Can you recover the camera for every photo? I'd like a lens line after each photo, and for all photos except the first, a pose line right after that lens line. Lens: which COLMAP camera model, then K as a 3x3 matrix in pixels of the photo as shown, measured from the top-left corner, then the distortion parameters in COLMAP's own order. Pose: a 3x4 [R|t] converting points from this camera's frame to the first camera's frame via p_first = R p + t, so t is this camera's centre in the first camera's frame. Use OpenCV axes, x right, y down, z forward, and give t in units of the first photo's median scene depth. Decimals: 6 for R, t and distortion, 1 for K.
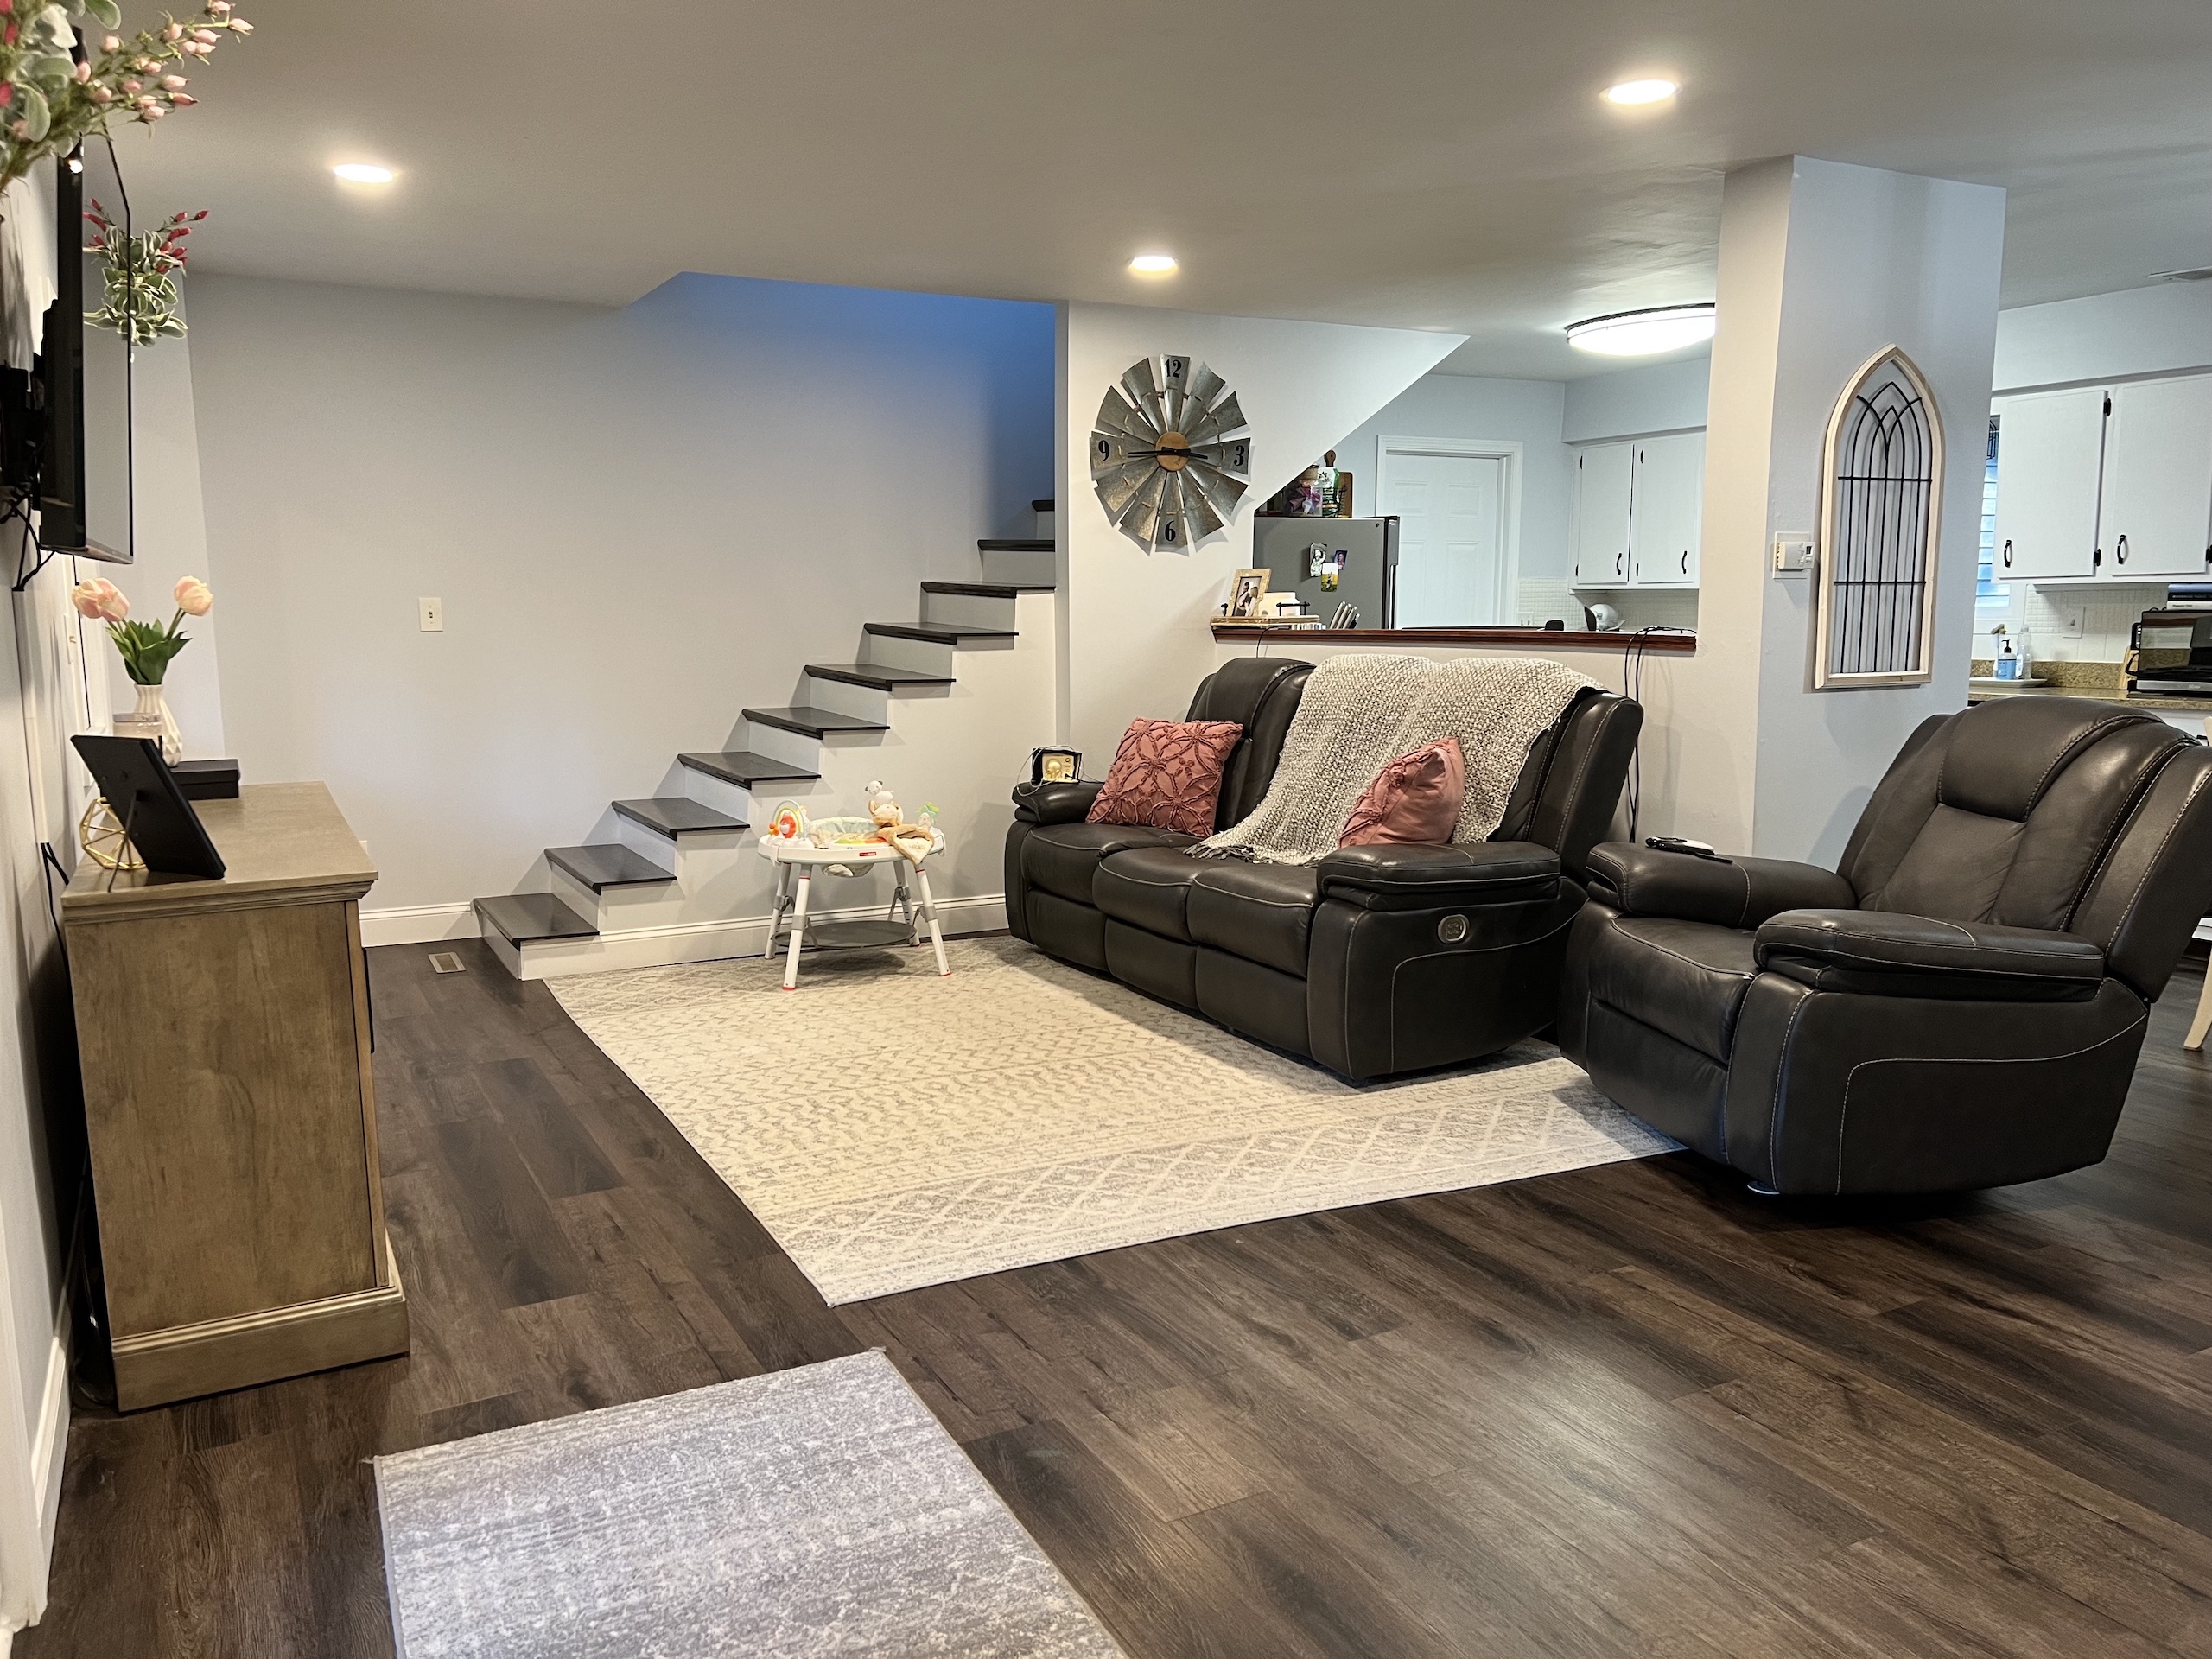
lens RADIAL K [[1676.8, 0, 1110.0], [0, 1676.8, 830.1], [0, 0, 1]] dist [0.065883, -0.042935]
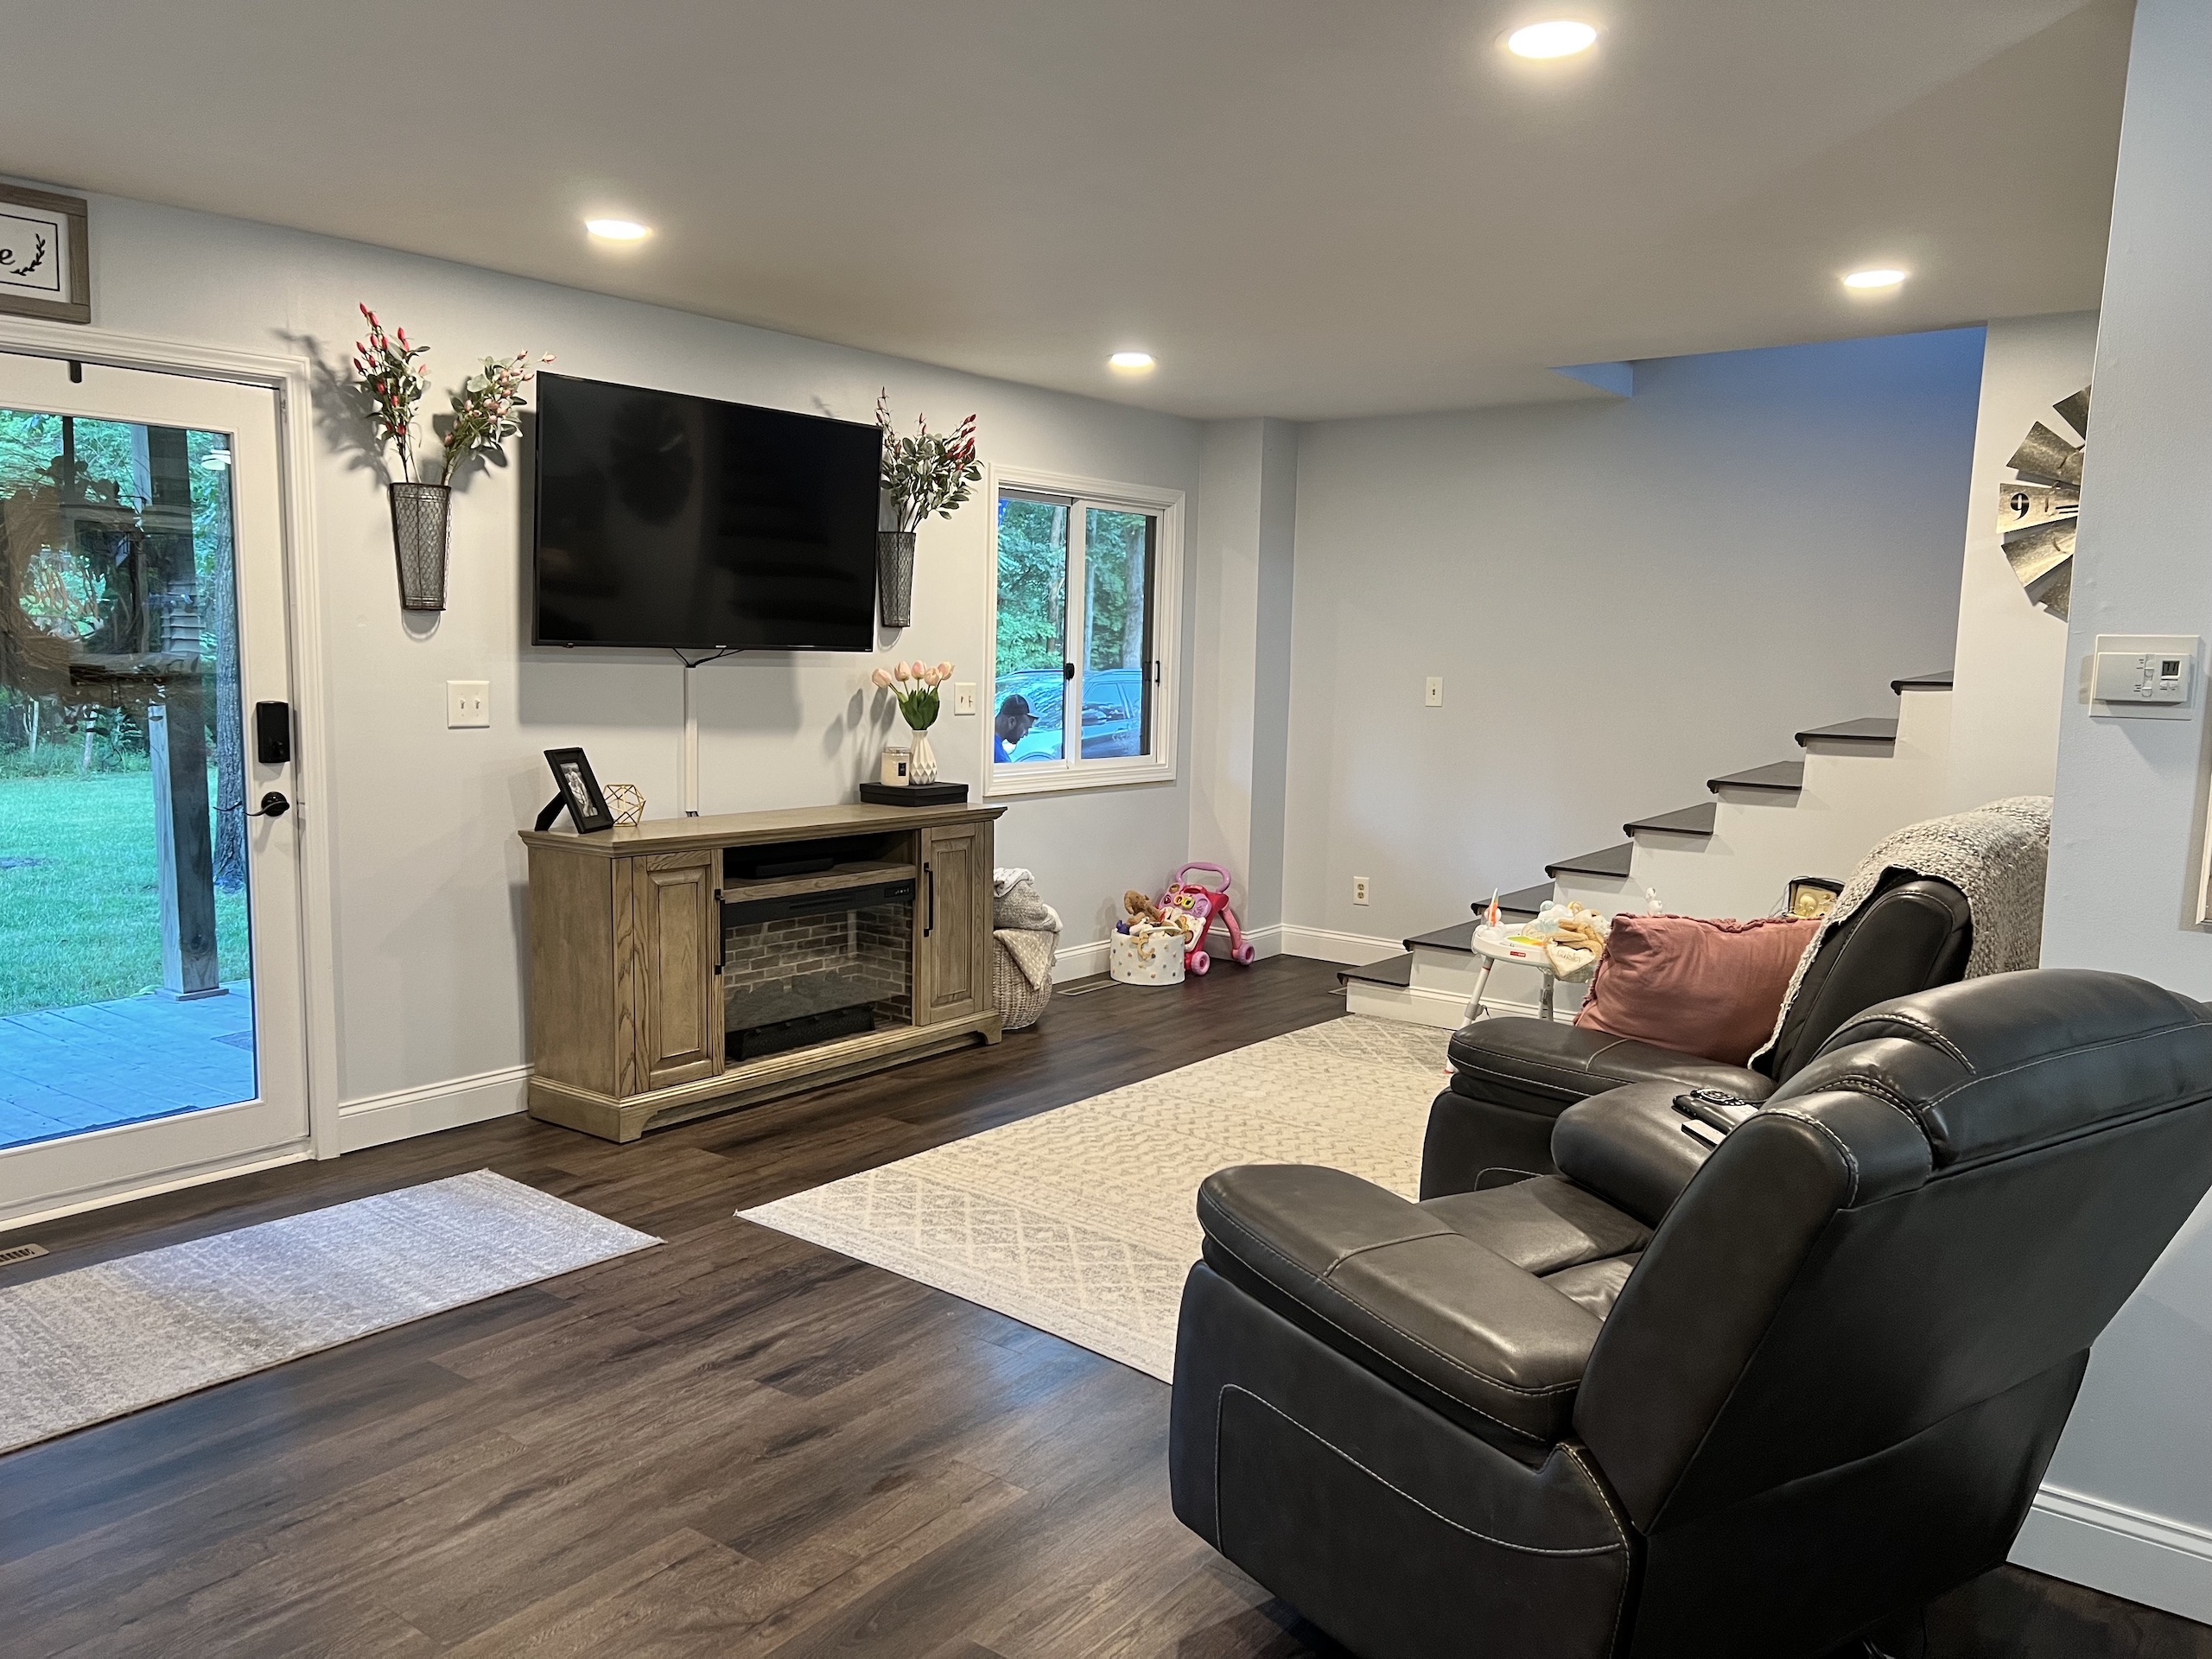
lens RADIAL K [[1676.8, 0, 1099.4], [0, 1676.8, 822.0], [0, 0, 1]] dist [0.065883, -0.042935]
pose [[0.402150, 0.108933, -0.909070, 0.954254], [-0.146014, 0.987820, 0.053777, -0.117052], [0.903856, 0.111110, 0.413158, 0.570176]]
